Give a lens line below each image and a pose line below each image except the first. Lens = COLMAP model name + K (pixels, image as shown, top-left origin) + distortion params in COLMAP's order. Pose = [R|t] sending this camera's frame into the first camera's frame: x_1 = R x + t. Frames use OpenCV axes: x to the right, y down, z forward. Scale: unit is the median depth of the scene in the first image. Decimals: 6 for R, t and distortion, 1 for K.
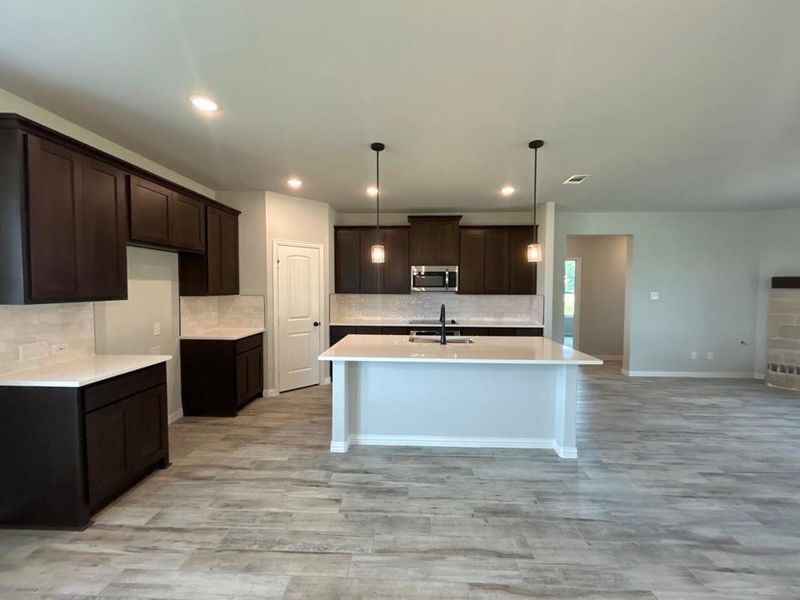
lens RADIAL K [[322.7, 0, 400.0], [0, 322.7, 300.0], [0, 0, 1]] dist [0.000754, 0.000214]
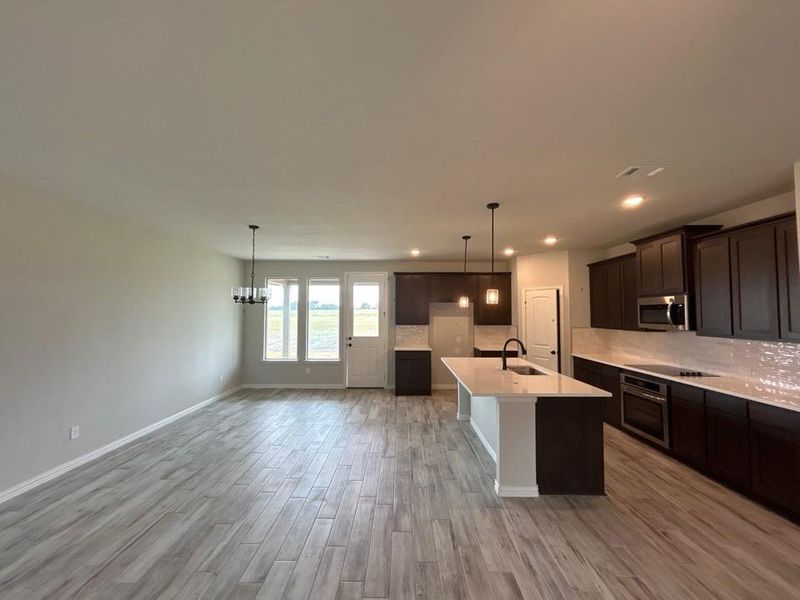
lens RADIAL K [[322.7, 0, 400.0], [0, 322.7, 300.0], [0, 0, 1]] dist [0.000754, 0.000214]
pose [[0.036290, -0.045611, -0.998300, 1.244577], [-0.039557, 0.998109, -0.047040, -0.051812], [0.998558, 0.041197, 0.034417, 0.494226]]
